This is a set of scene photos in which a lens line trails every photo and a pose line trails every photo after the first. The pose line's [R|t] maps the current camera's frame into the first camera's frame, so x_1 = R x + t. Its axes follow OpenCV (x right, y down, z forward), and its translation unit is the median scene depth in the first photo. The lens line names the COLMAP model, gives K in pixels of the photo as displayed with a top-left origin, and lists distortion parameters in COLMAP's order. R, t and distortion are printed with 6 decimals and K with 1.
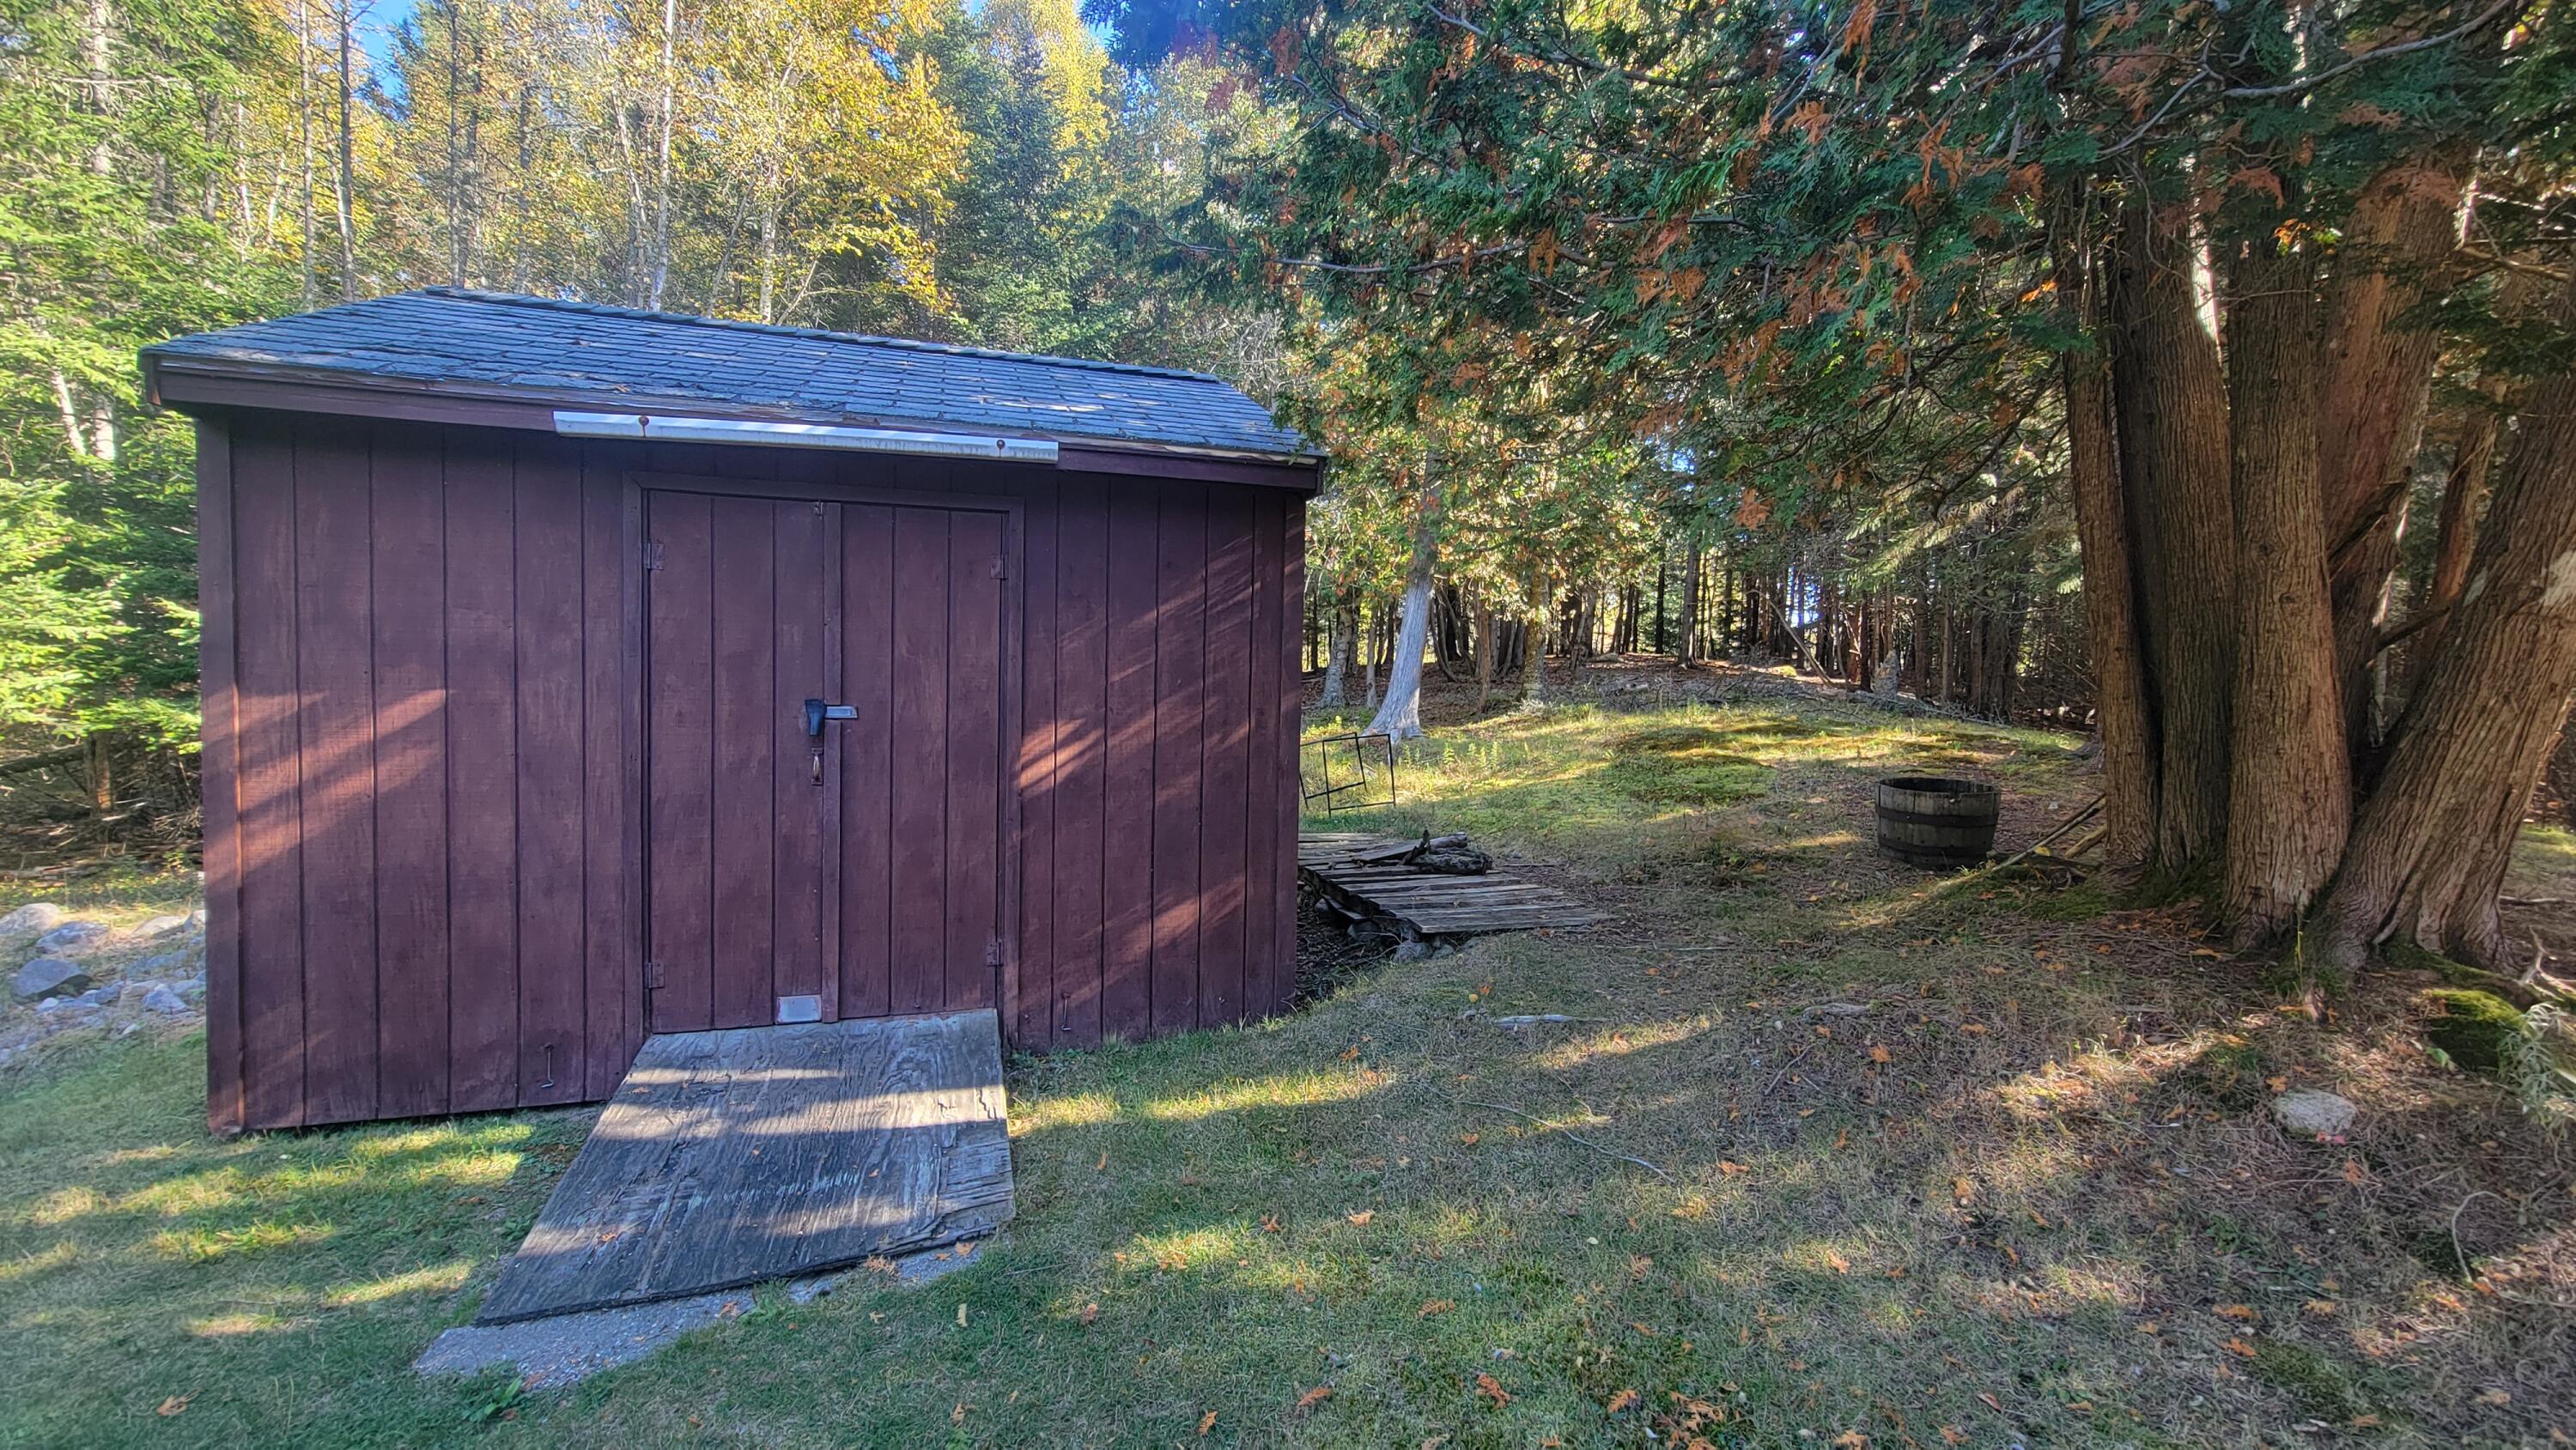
lens RADIAL K [[1052.3, 0, 1287.2], [0, 1052.3, 727.3], [0, 0, 1]] dist [-0.004743, 0.001435]
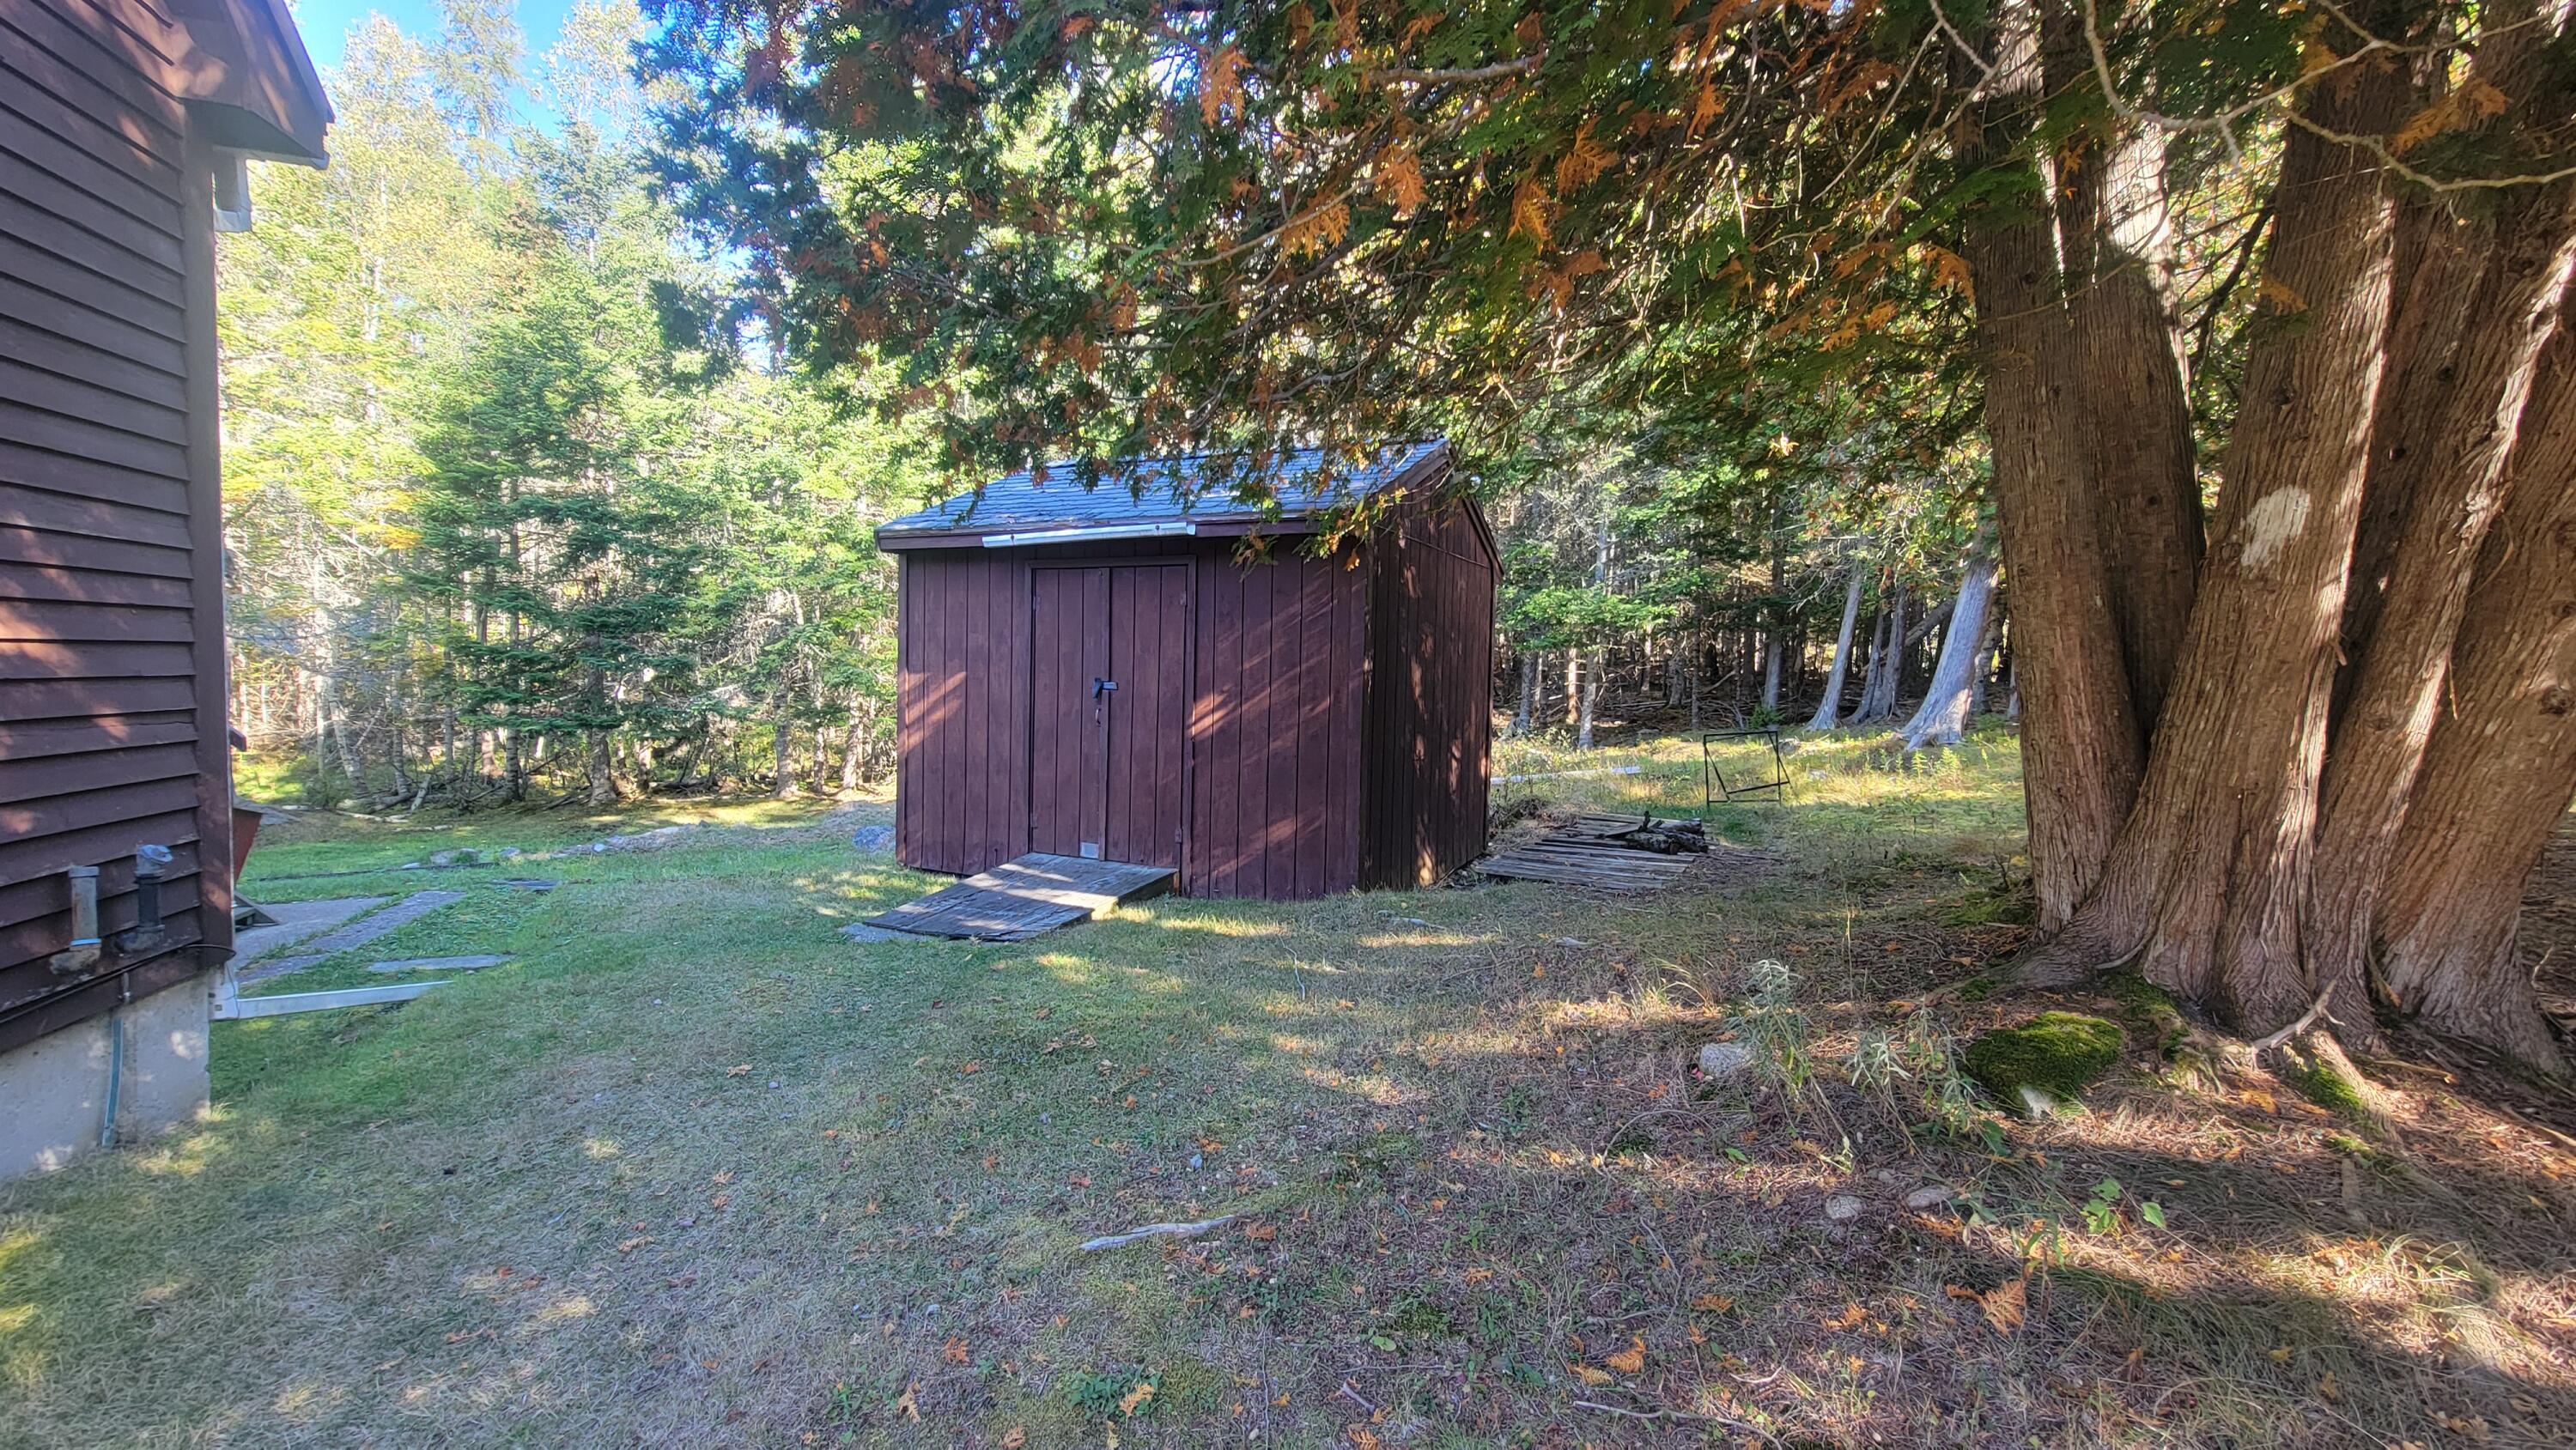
lens RADIAL K [[1052.3, 0, 1298.4], [0, 1052.3, 714.5], [0, 0, 1]] dist [-0.004743, 0.001435]
pose [[0.728480, 0.028065, -0.684492, 1.014196], [-0.040679, 0.999170, -0.002325, 0.025075], [0.683859, 0.029538, 0.729016, -0.070219]]
